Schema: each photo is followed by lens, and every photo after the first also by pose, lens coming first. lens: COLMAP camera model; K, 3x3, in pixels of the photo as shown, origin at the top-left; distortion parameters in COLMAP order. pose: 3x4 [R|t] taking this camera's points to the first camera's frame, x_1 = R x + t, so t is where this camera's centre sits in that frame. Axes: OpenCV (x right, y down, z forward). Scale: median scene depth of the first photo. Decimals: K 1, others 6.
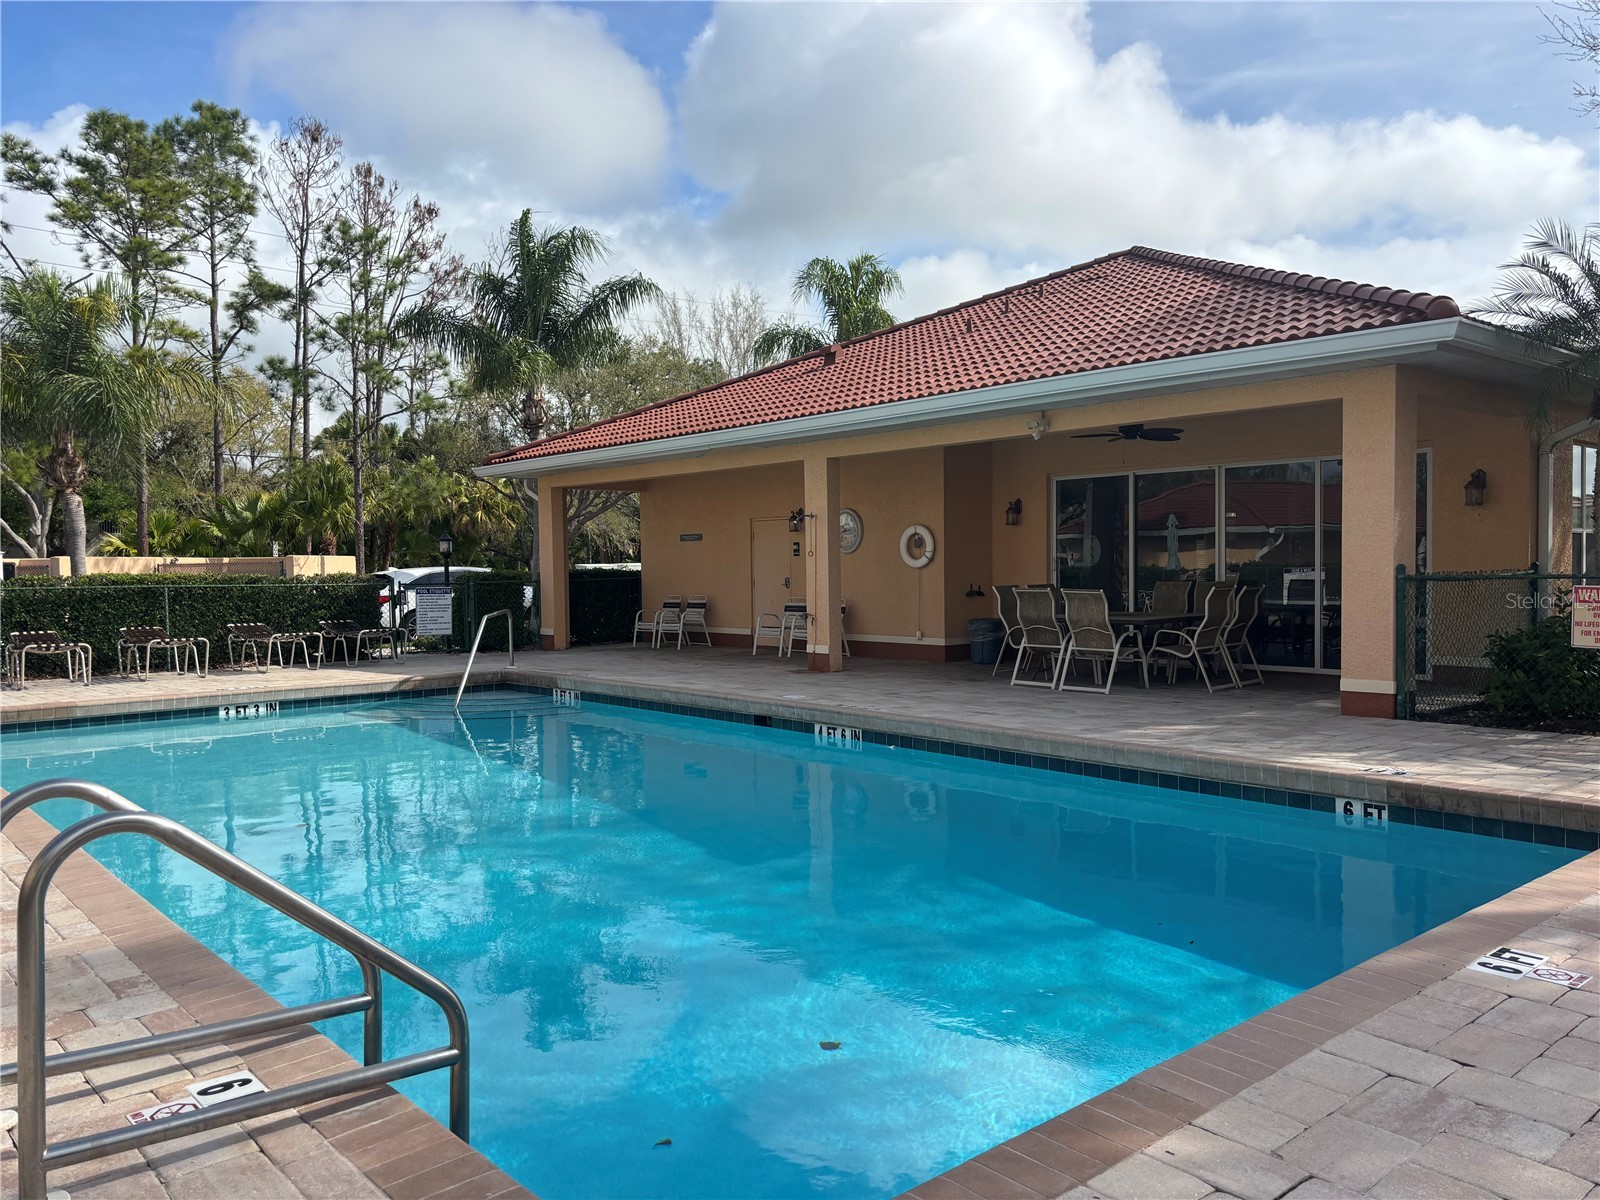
lens RADIAL K [[1208.4, 0, 800.0], [0, 1208.4, 600.0], [0, 0, 1]] dist [0.001981, -0.001757]
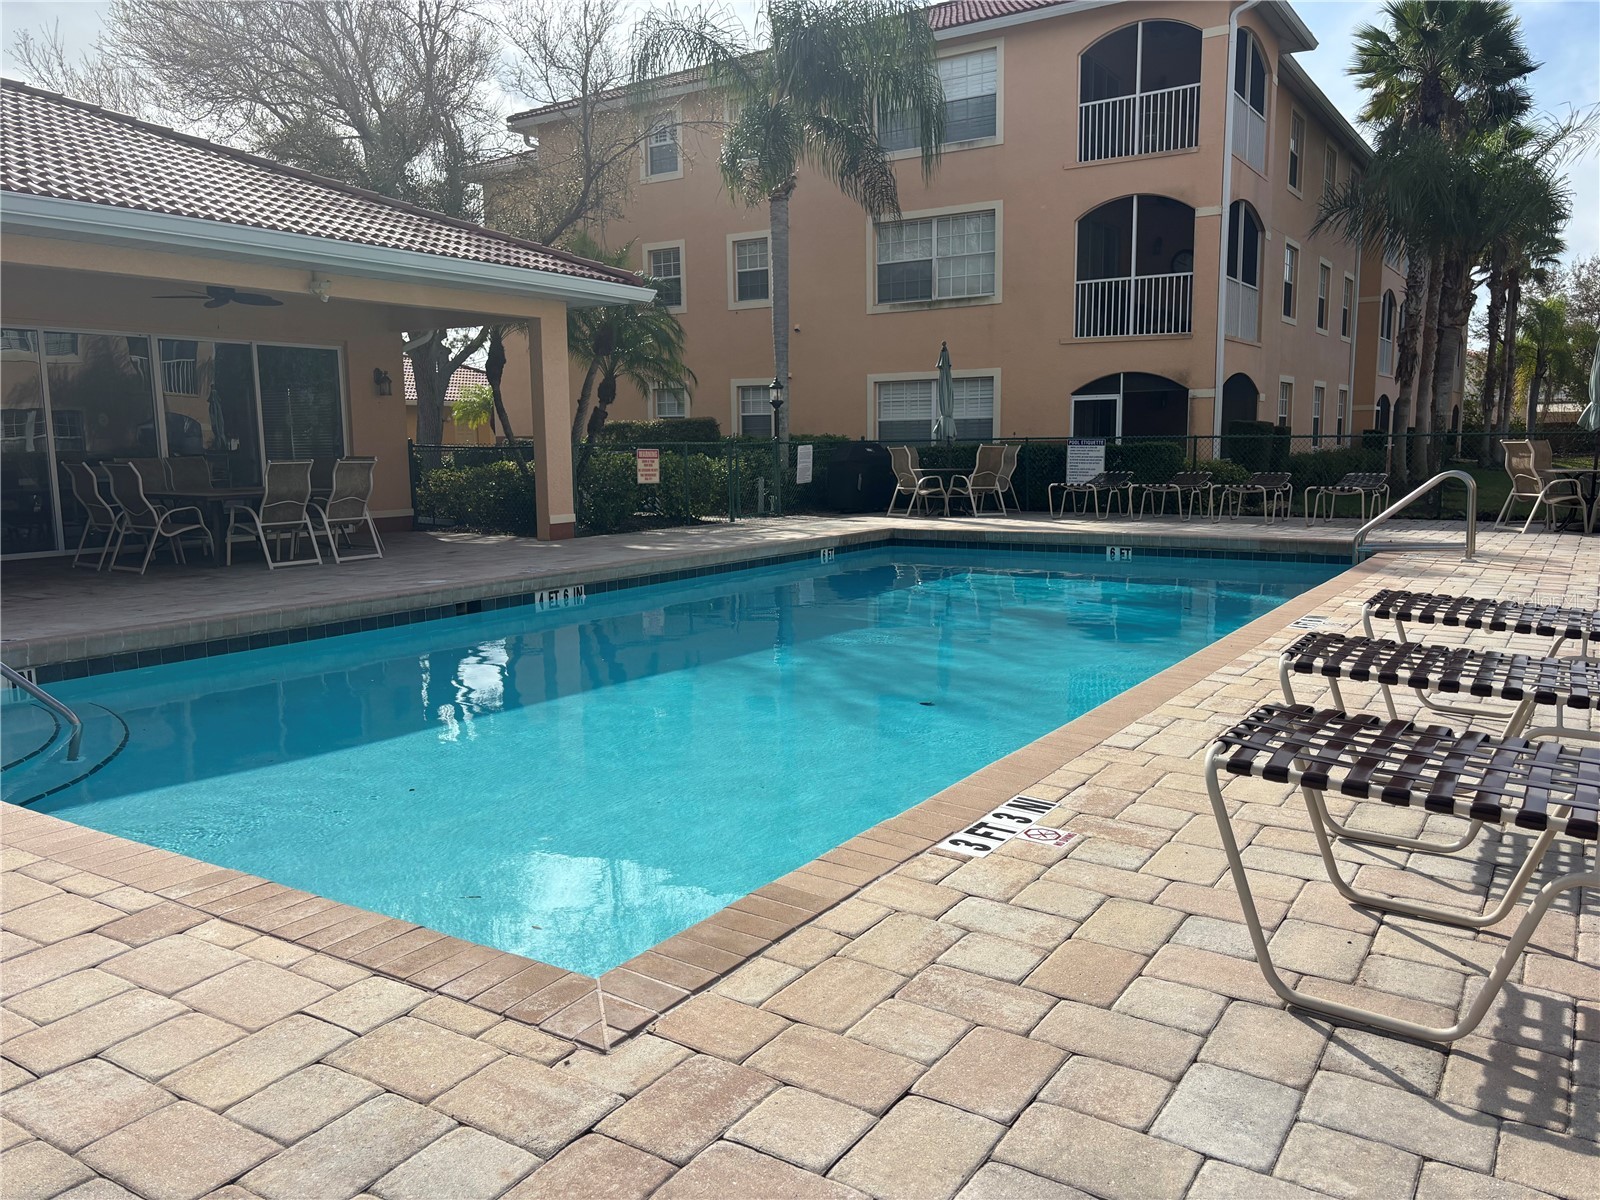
lens RADIAL K [[1208.4, 0, 800.0], [0, 1208.4, 600.0], [0, 0, 1]] dist [0.001981, -0.001757]
pose [[-0.268713, -0.112299, 0.956652, -0.997984], [0.046403, 0.990518, 0.129308, -0.007709], [-0.962102, 0.079138, -0.260954, 1.074260]]
